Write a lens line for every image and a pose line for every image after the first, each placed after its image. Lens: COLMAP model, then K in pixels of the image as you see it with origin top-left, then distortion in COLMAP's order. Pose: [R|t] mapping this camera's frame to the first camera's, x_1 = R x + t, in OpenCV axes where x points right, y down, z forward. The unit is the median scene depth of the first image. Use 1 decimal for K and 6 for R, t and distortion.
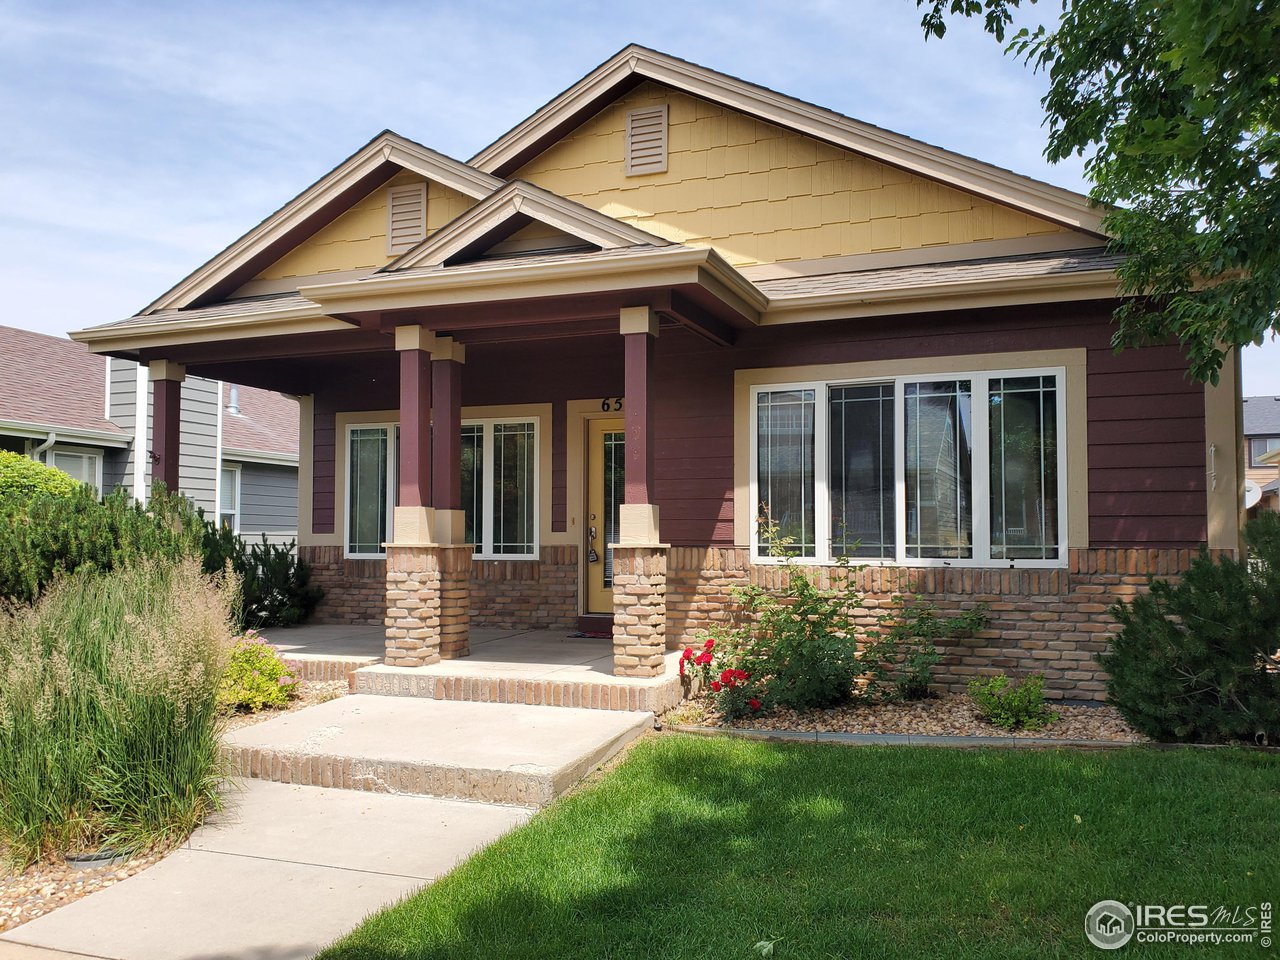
lens RADIAL K [[1054.0, 0, 641.6], [0, 1054.0, 505.4], [0, 0, 1]] dist [0.010705, 0.018026]
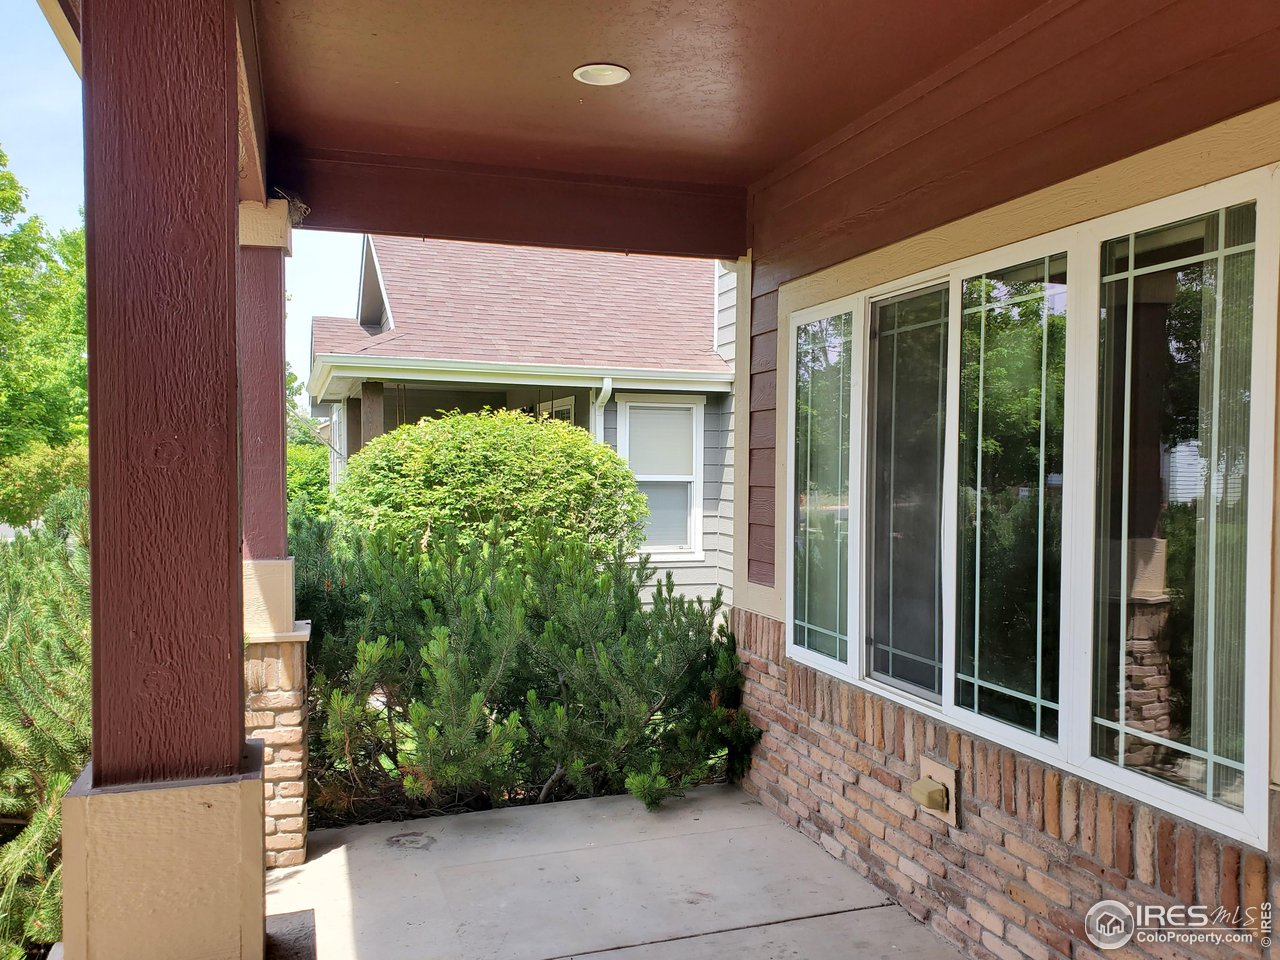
lens RADIAL K [[1045.0, 0, 674.8], [0, 1045.0, 483.5], [0, 0, 1]] dist [0.000608, 0.000856]
pose [[0.662523, 0.012995, -0.748929, -0.018683], [0.022594, 0.999048, 0.037322, -0.029255], [0.748700, -0.041648, 0.661599, 0.713500]]
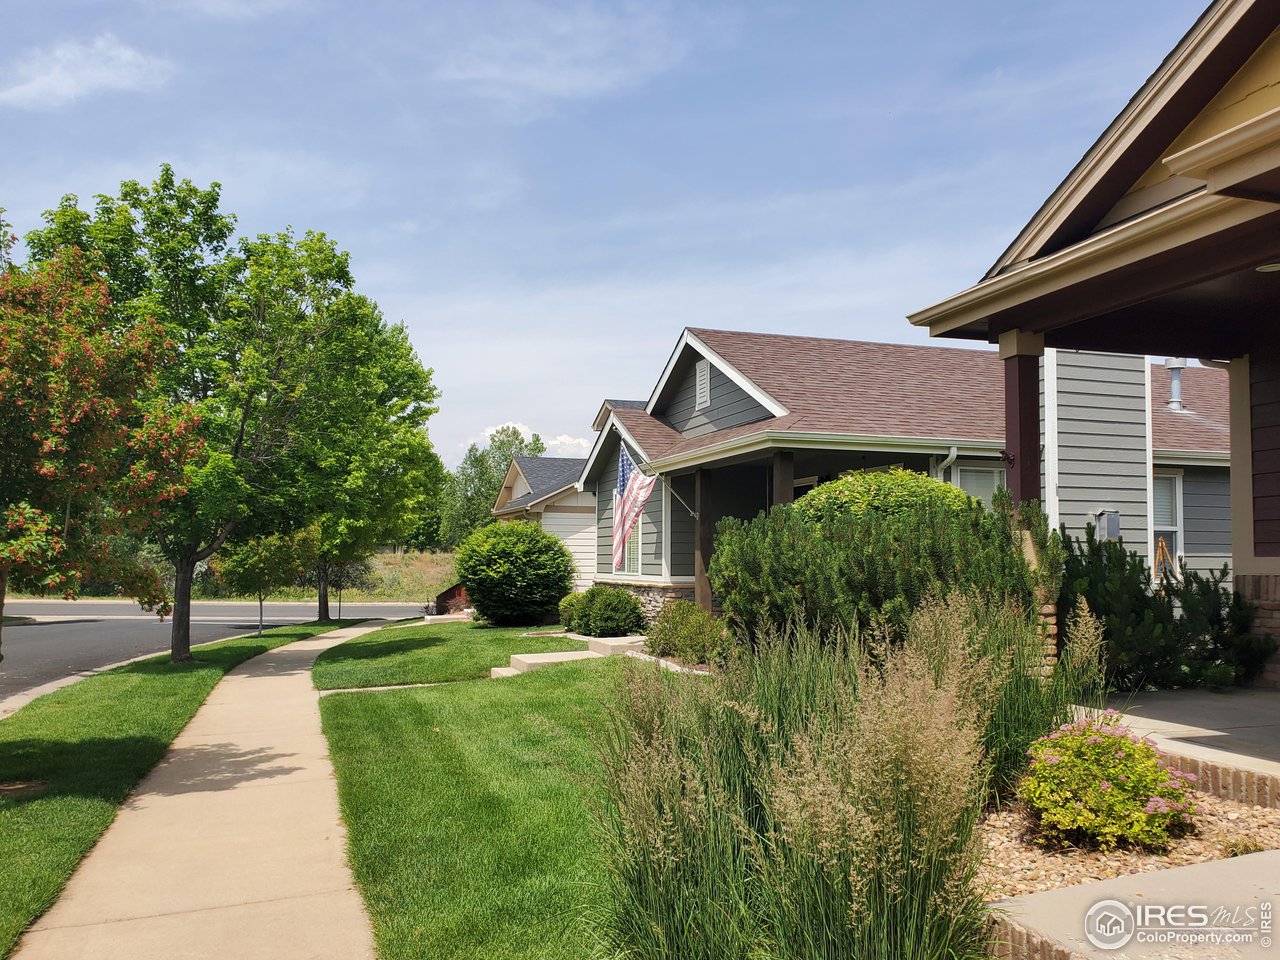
lens RADIAL K [[1054.0, 0, 641.6], [0, 1054.0, 505.4], [0, 0, 1]] dist [0.010705, 0.018026]
pose [[0.638930, -0.041527, -0.768143, -0.037211], [0.026498, 0.999137, -0.031975, 0.005127], [0.768808, 0.000076, 0.639480, 0.258585]]
